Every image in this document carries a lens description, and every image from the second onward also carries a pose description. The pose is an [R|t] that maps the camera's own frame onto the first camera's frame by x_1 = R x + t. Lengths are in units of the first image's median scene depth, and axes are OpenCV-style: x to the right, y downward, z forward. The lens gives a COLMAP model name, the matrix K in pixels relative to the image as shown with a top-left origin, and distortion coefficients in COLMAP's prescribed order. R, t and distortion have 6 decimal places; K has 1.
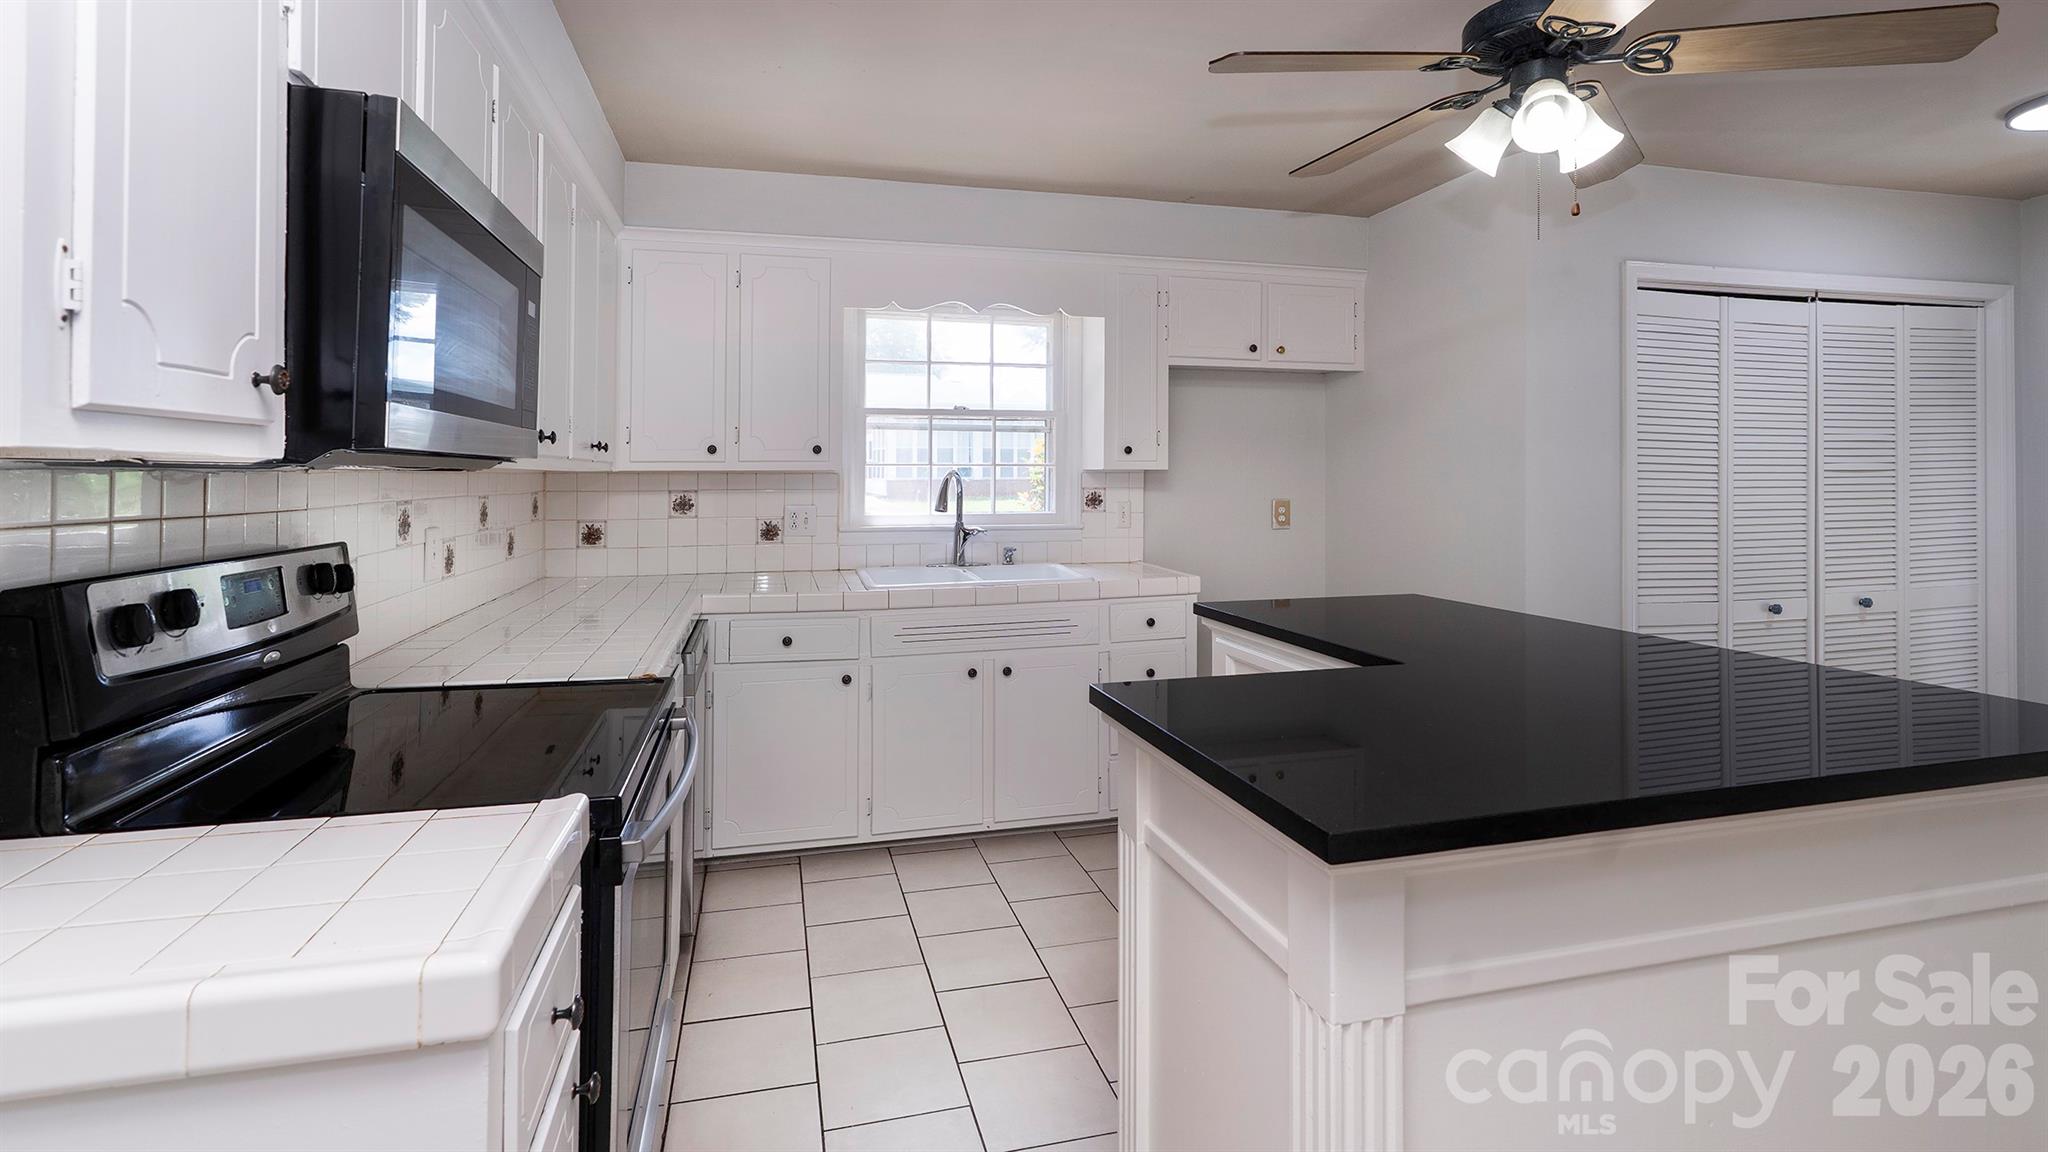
lens RADIAL K [[967.0, 0, 1025.7], [0, 967.0, 472.3], [0, 0, 1]] dist [-0.009564, 0.000180]
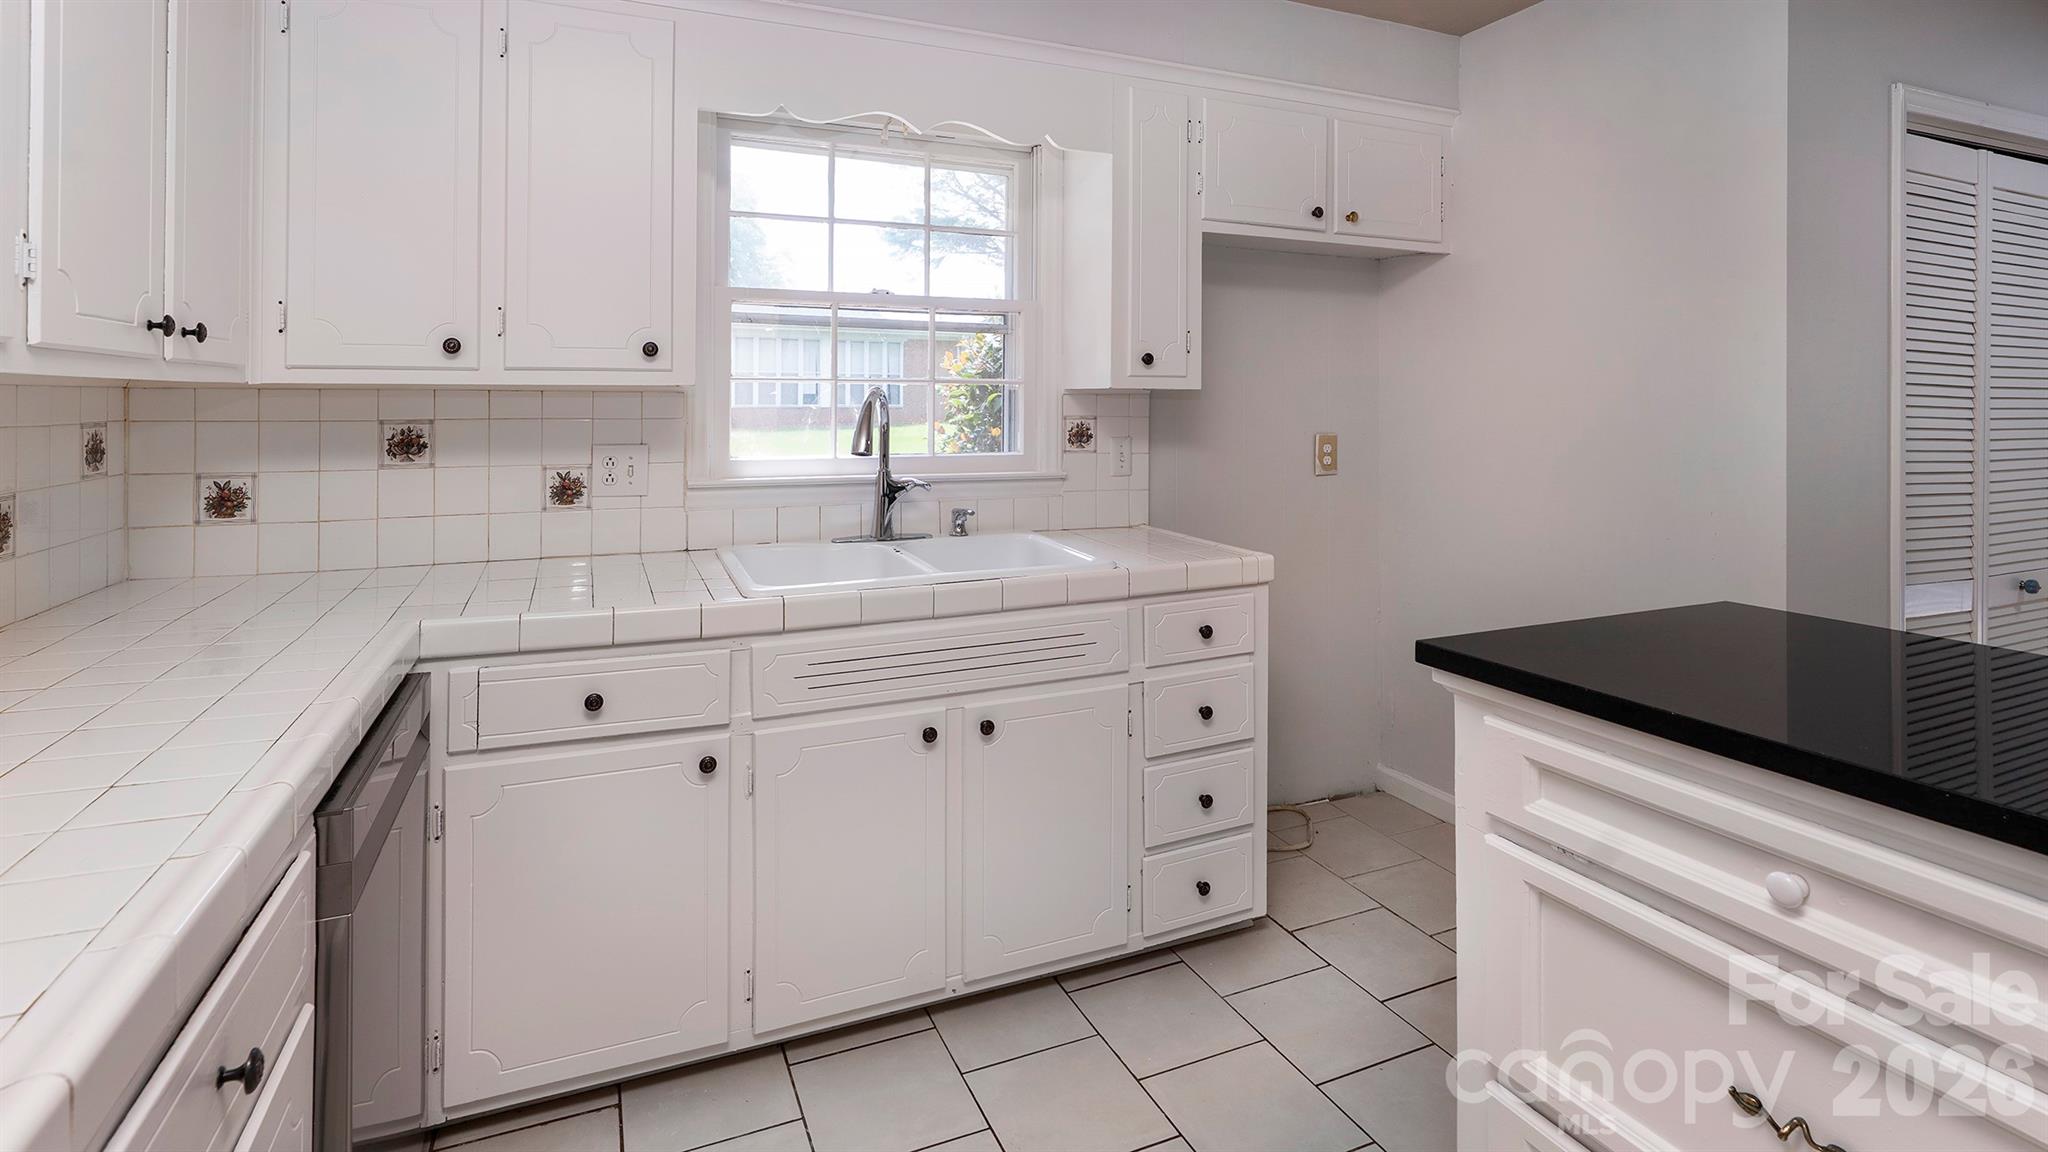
lens RADIAL K [[967.0, 0, 1006.7], [0, 967.0, 407.3], [0, 0, 1]] dist [-0.009564, 0.000180]
pose [[0.989018, 0.003716, 0.147748, -0.085724], [-0.004802, 0.999964, 0.006997, 0.005363], [-0.147716, -0.007630, 0.989000, 0.375757]]
